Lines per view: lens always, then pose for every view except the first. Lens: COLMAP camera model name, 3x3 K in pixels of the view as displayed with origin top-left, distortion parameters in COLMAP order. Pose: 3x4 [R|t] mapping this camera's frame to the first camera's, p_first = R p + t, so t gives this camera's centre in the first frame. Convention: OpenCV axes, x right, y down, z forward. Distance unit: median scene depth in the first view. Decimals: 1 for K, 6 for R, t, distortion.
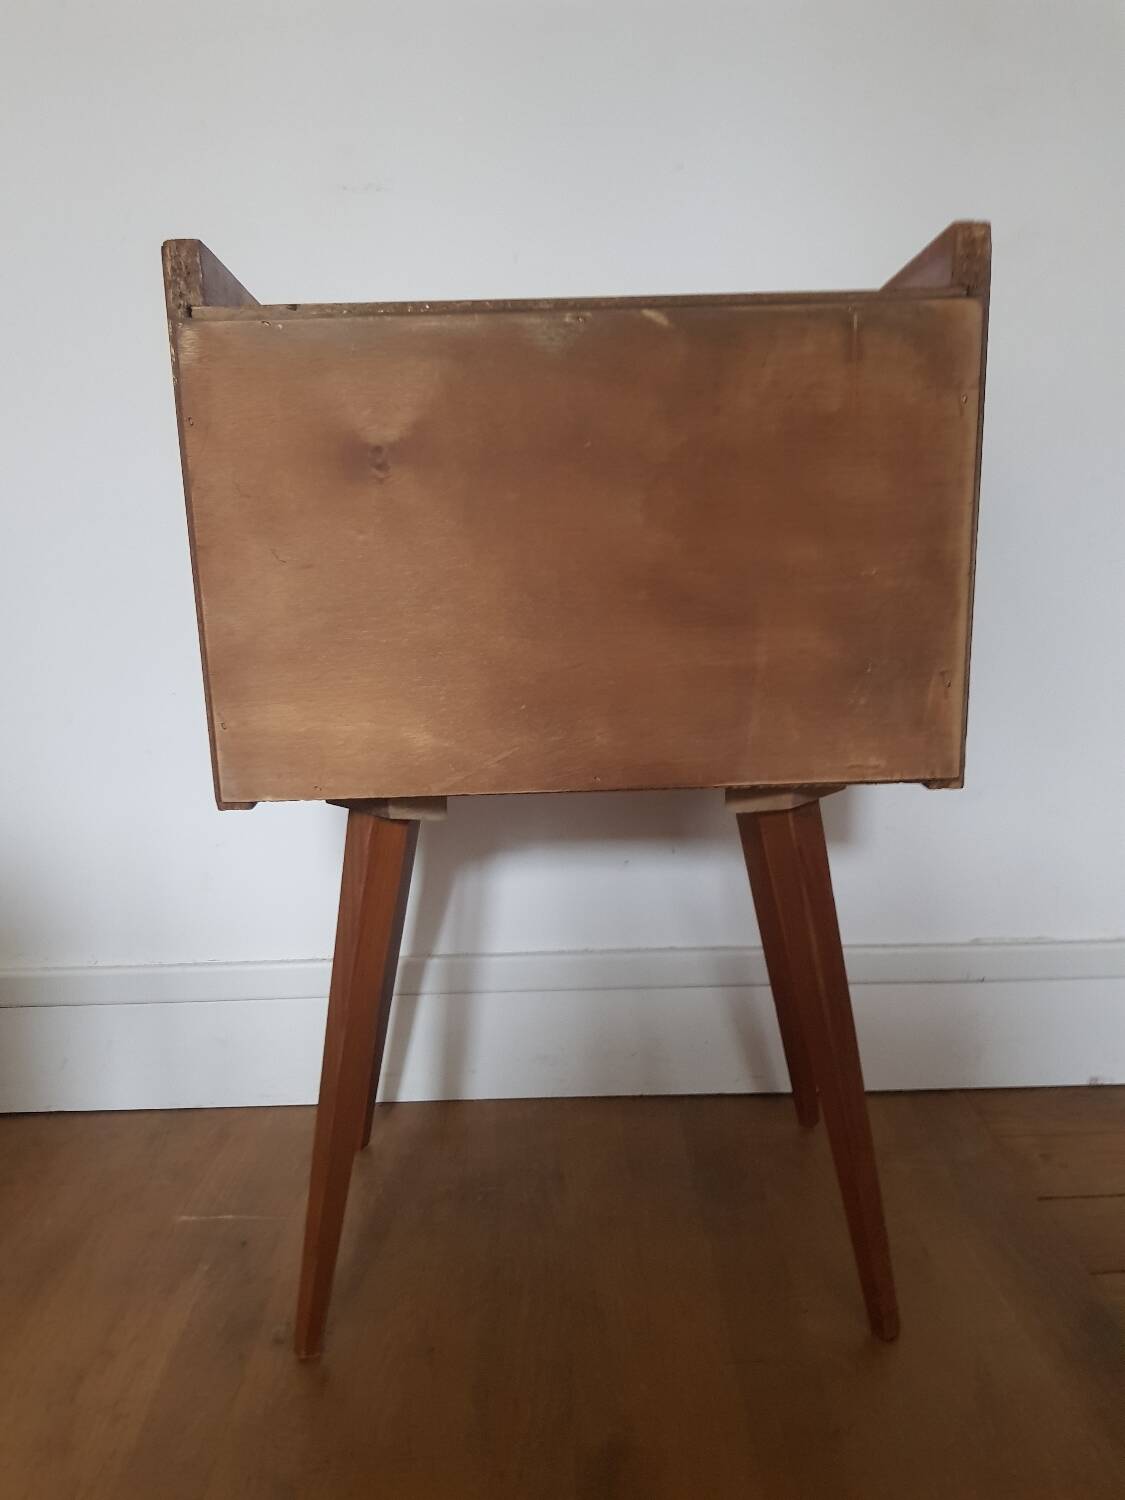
lens RADIAL K [[1158.1, 0, 560.9], [0, 1158.1, 782.5], [0, 0, 1]] dist [0.070293, -0.099804]
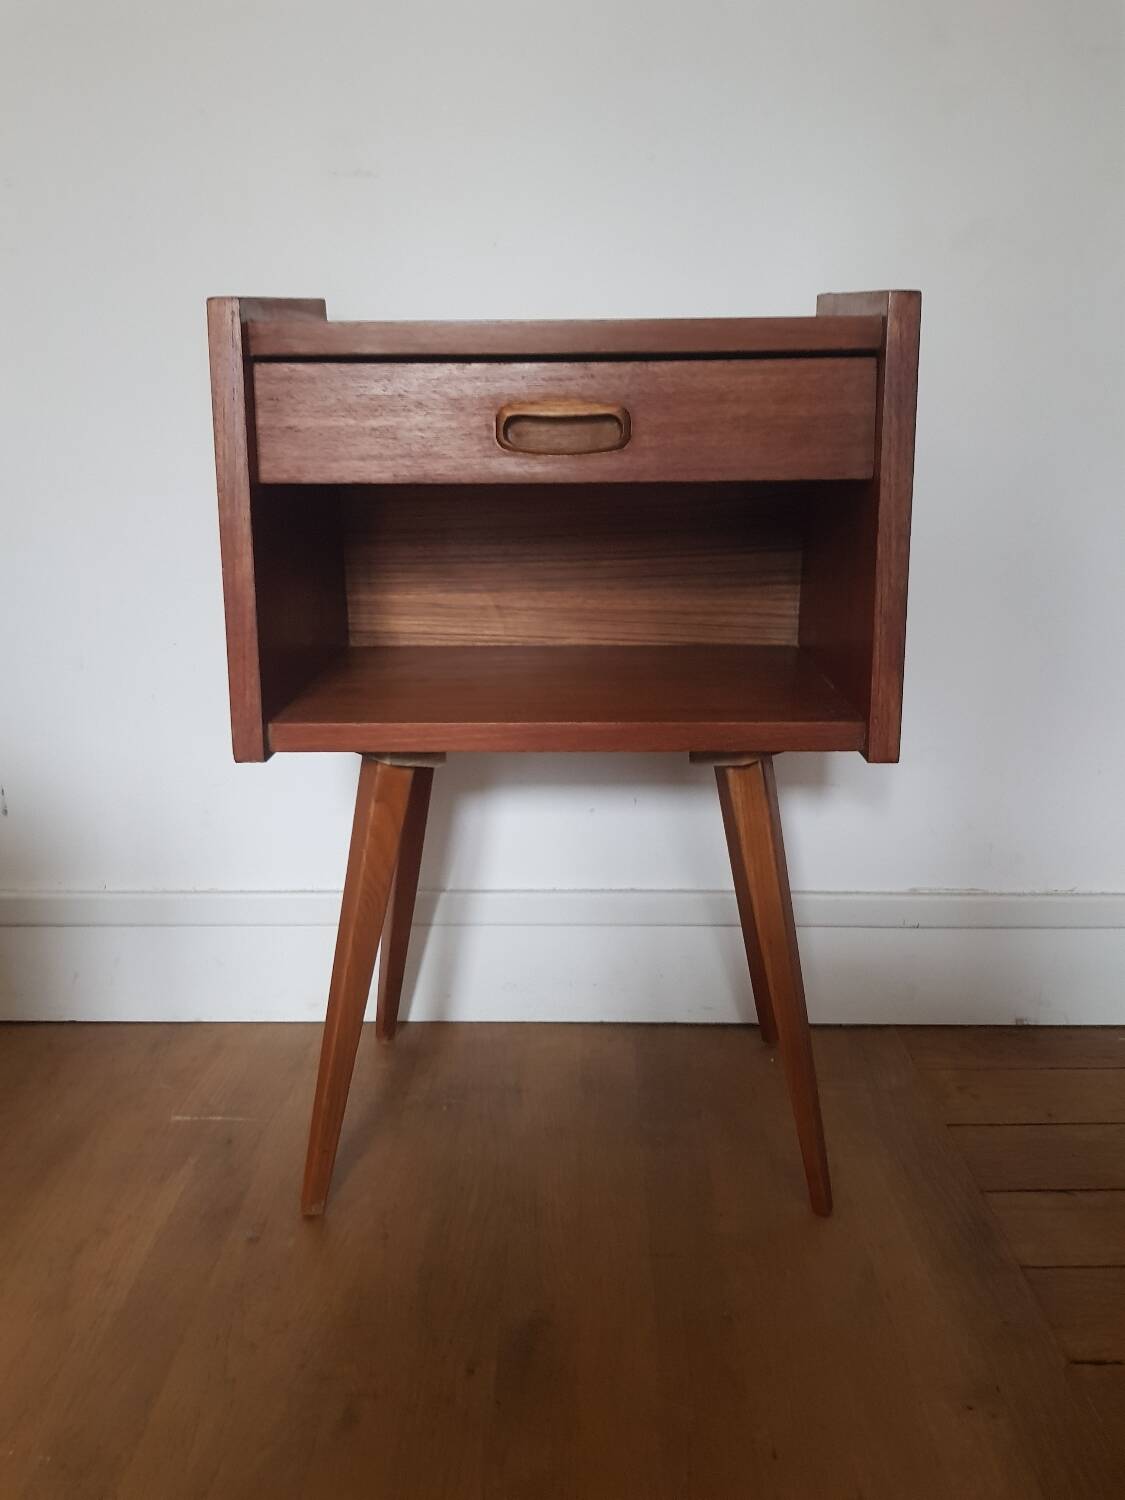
lens RADIAL K [[1158.1, 0, 577.0], [0, 1158.1, 776.5], [0, 0, 1]] dist [0.070293, -0.099804]
pose [[0.999494, 0.027256, -0.016394, 0.059487], [-0.026314, 0.998131, 0.055163, -0.021556], [0.017867, -0.054704, 0.998343, -0.078339]]
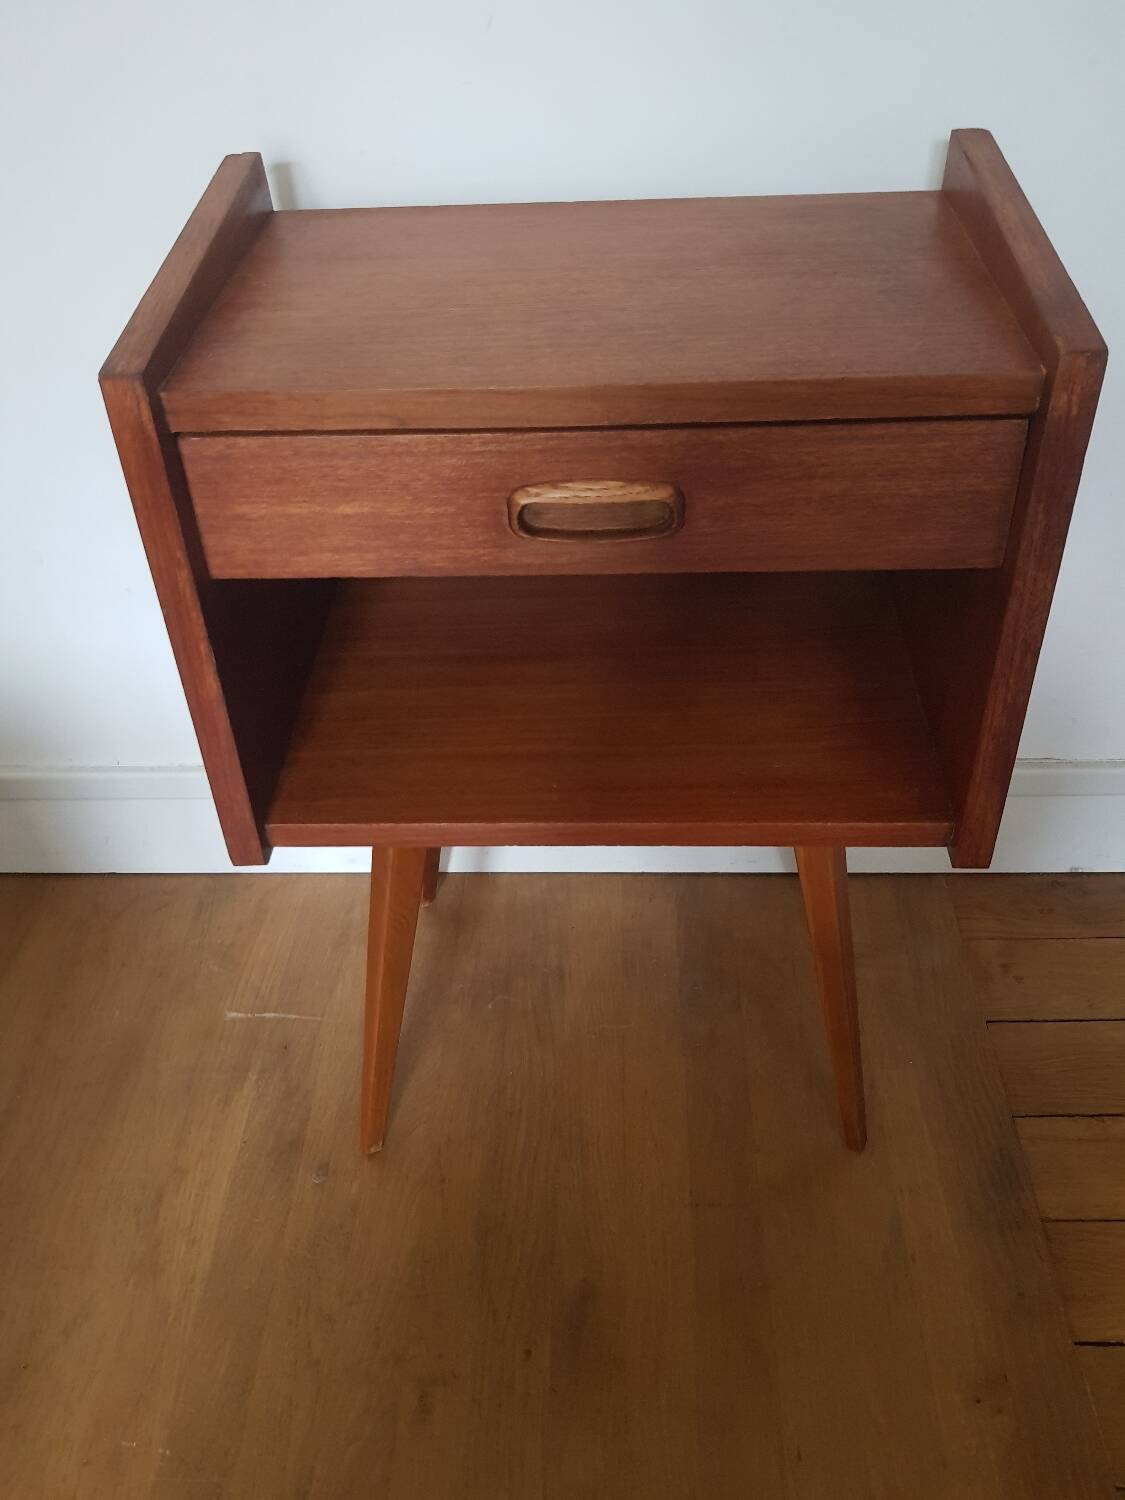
lens RADIAL K [[1158.1, 0, 576.8], [0, 1158.1, 761.4], [0, 0, 1]] dist [0.070293, -0.099804]
pose [[0.999114, 0.019860, -0.037116, 0.047409], [0.000657, 0.874252, 0.485473, -0.353898], [0.042090, -0.485067, 0.873464, 0.116054]]
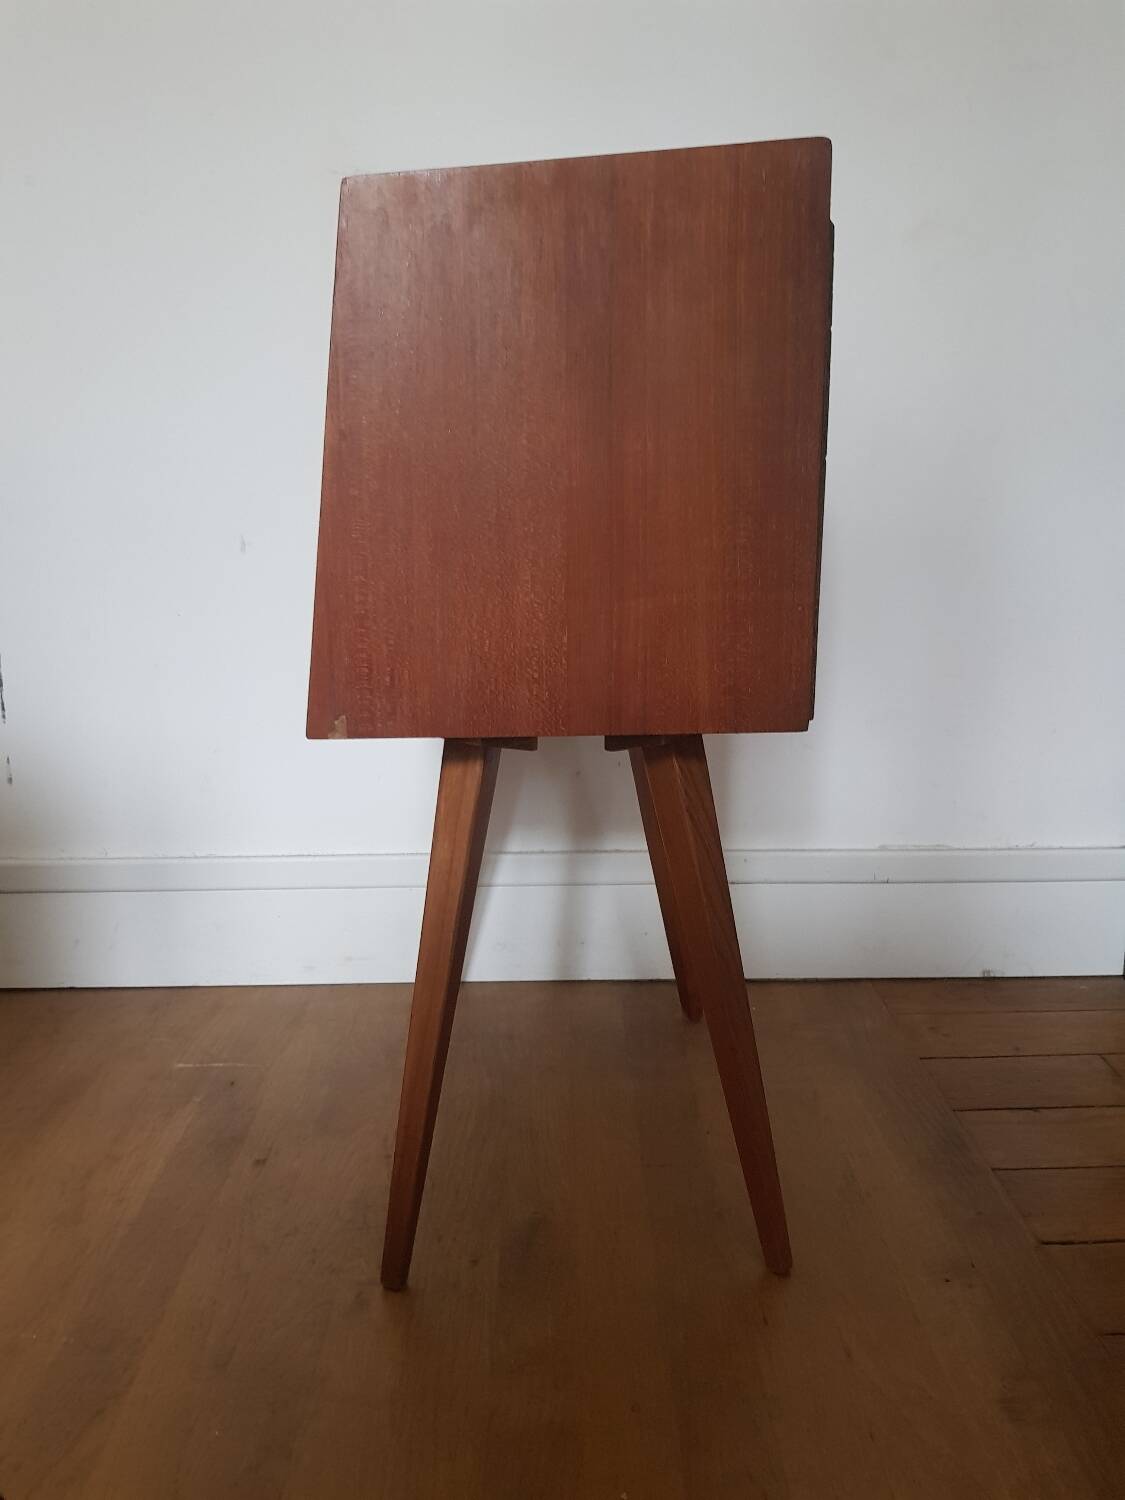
lens RADIAL K [[1158.1, 0, 580.5], [0, 1158.1, 773.2], [0, 0, 1]] dist [0.070293, -0.099804]
pose [[0.999811, 0.016270, 0.010683, 0.047393], [-0.016314, 0.999859, 0.004091, 0.064773], [-0.010615, -0.004265, 0.999935, -0.134006]]
